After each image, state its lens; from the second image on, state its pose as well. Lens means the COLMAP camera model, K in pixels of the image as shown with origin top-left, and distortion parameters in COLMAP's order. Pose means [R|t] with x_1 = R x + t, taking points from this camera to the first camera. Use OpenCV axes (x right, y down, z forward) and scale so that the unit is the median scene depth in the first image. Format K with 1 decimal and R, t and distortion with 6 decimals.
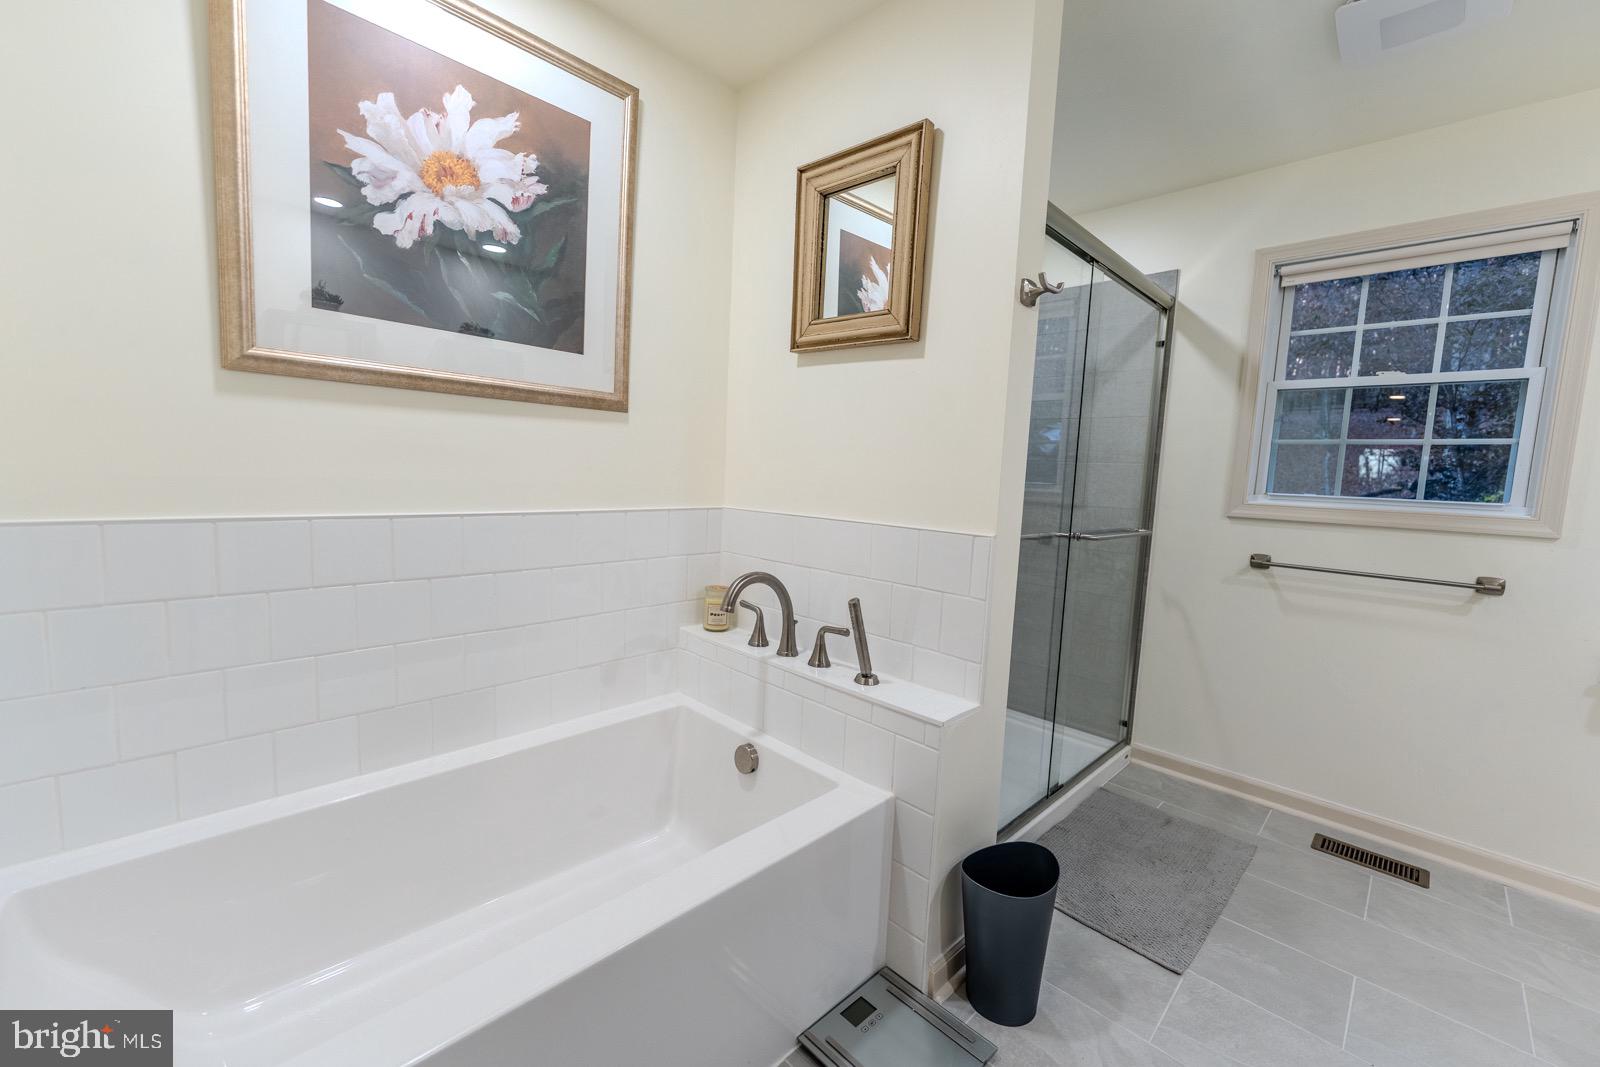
lens RADIAL K [[638.0, 0, 802.2], [0, 638.0, 533.0], [0, 0, 1]] dist [-0.000942, -0.000140]
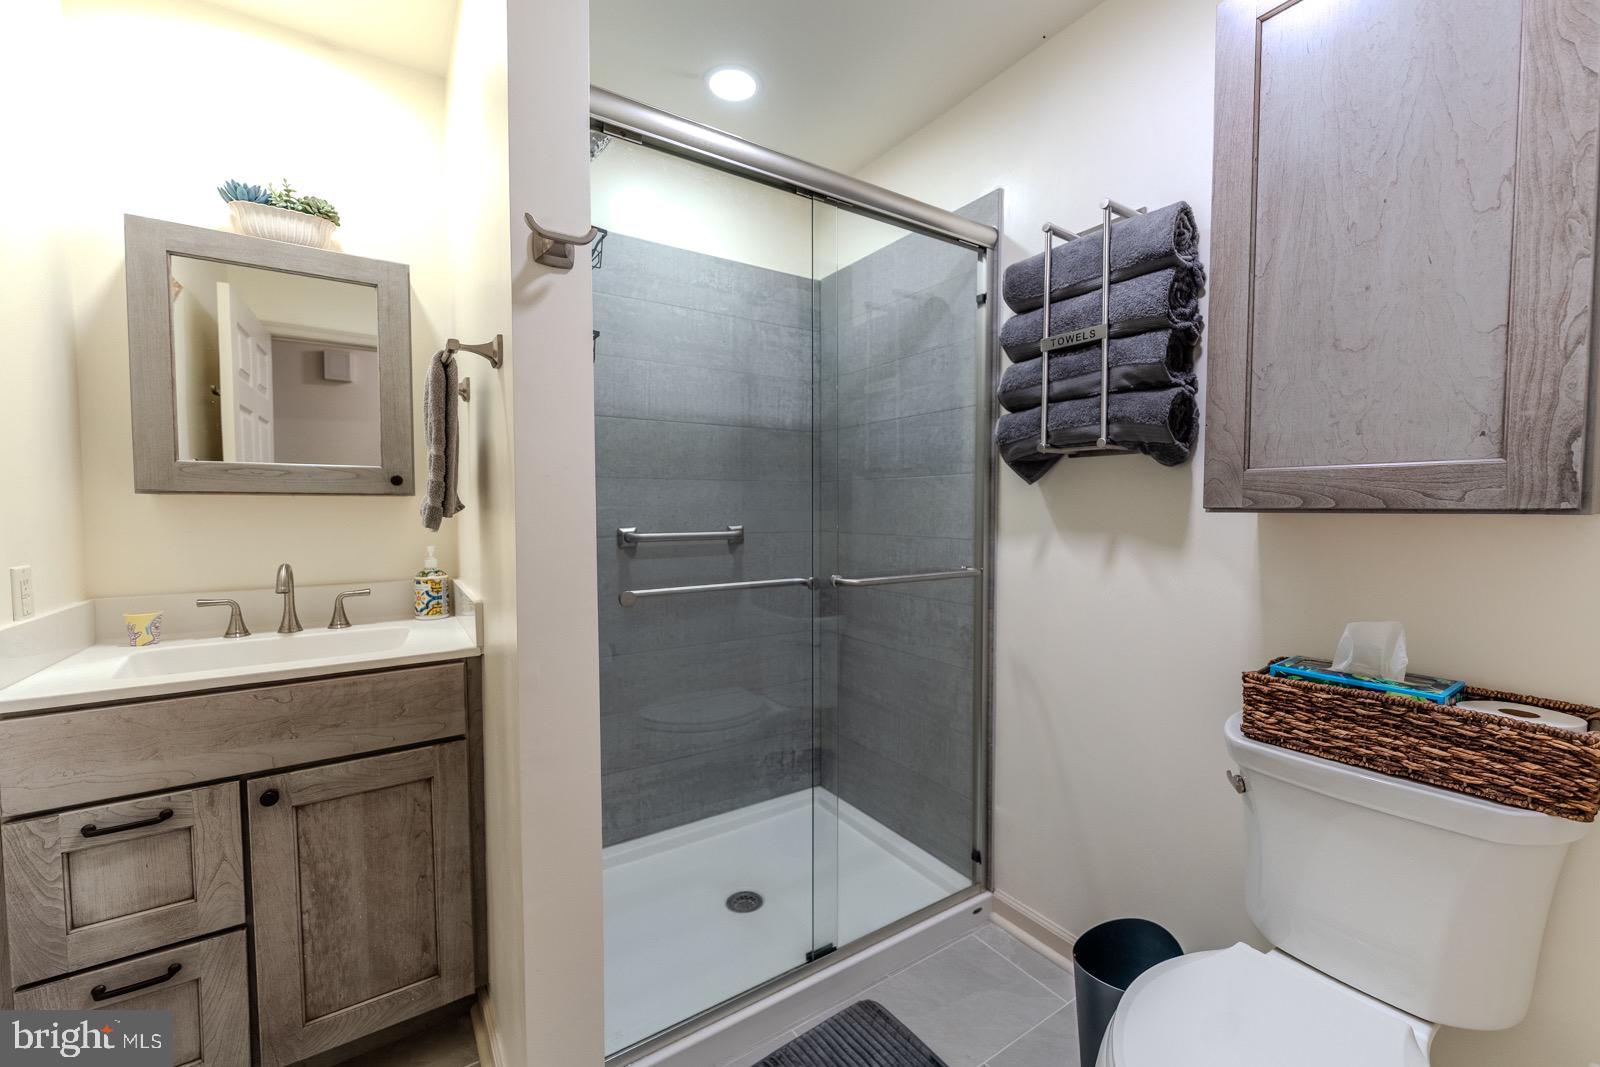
lens RADIAL K [[638.0, 0, 807.9], [0, 638.0, 535.9], [0, 0, 1]] dist [-0.000942, -0.000140]
pose [[0.978306, -0.039140, -0.203434, 0.741902], [0.027854, 0.997925, -0.058047, -0.009578], [0.205284, 0.051121, 0.977366, 0.441929]]
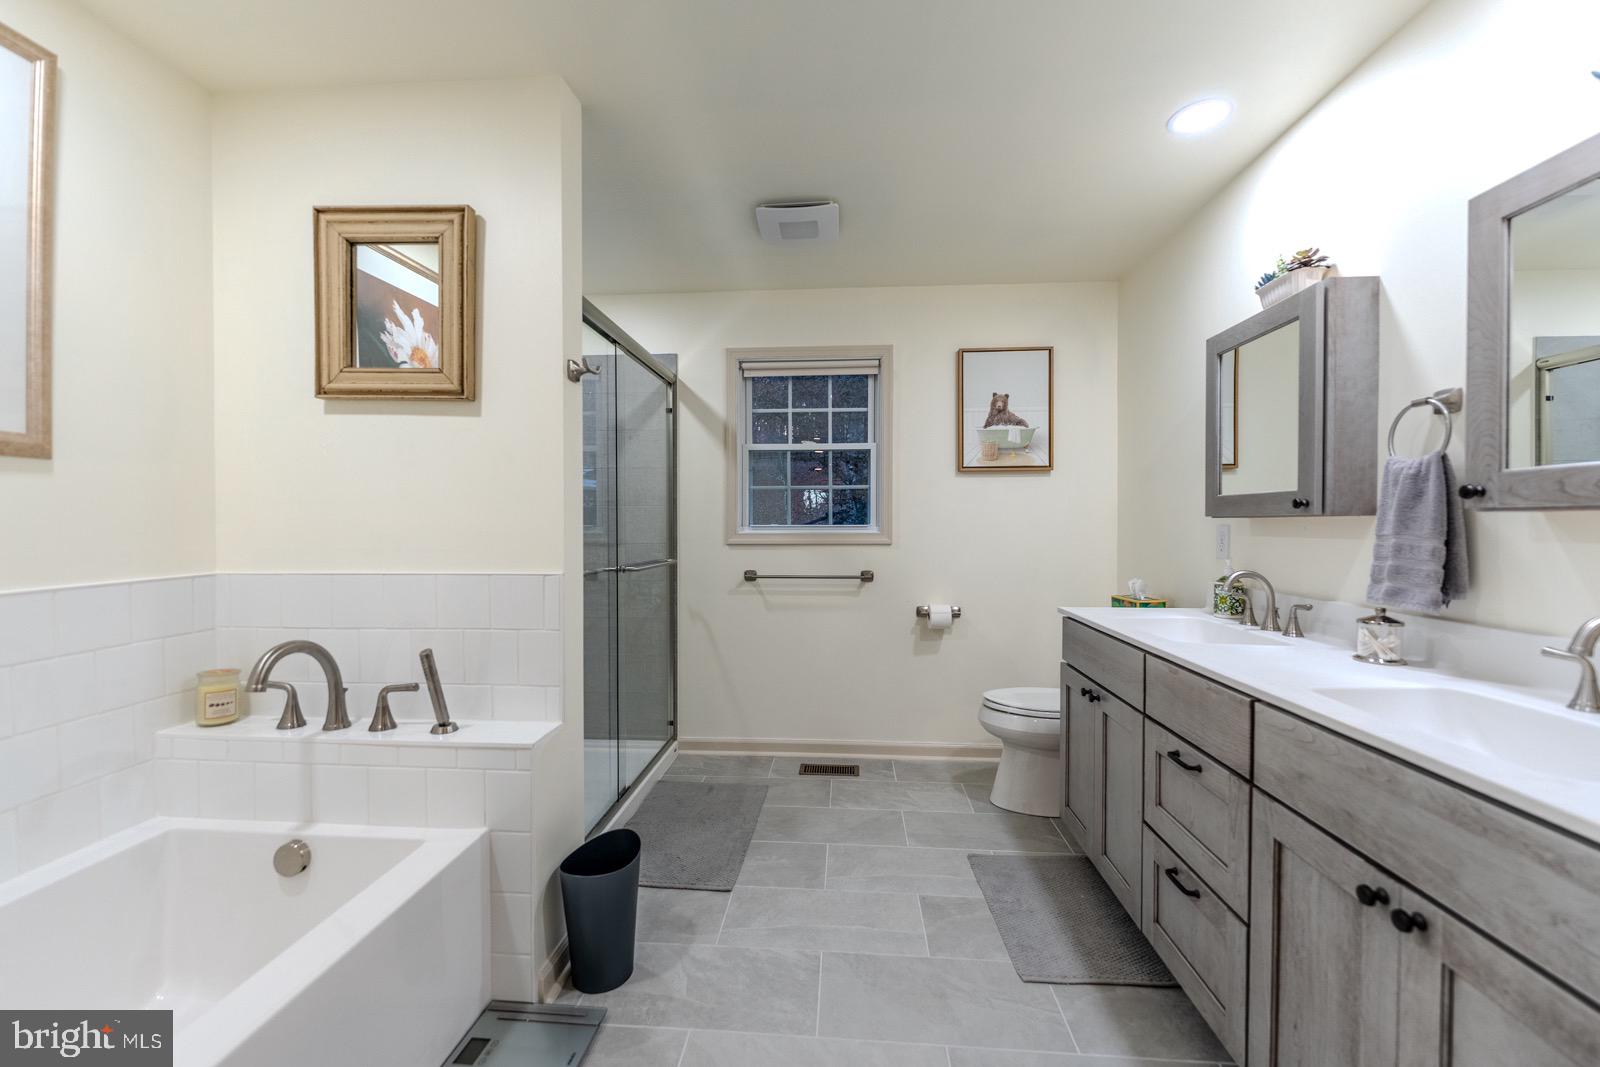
lens RADIAL K [[638.0, 0, 801.5], [0, 638.0, 533.2], [0, 0, 1]] dist [-0.000942, -0.000140]
pose [[0.757714, -0.055352, 0.650236, -0.100432], [0.097388, 0.994830, -0.028800, 0.006009], [-0.645279, 0.085147, 0.759187, -0.141848]]
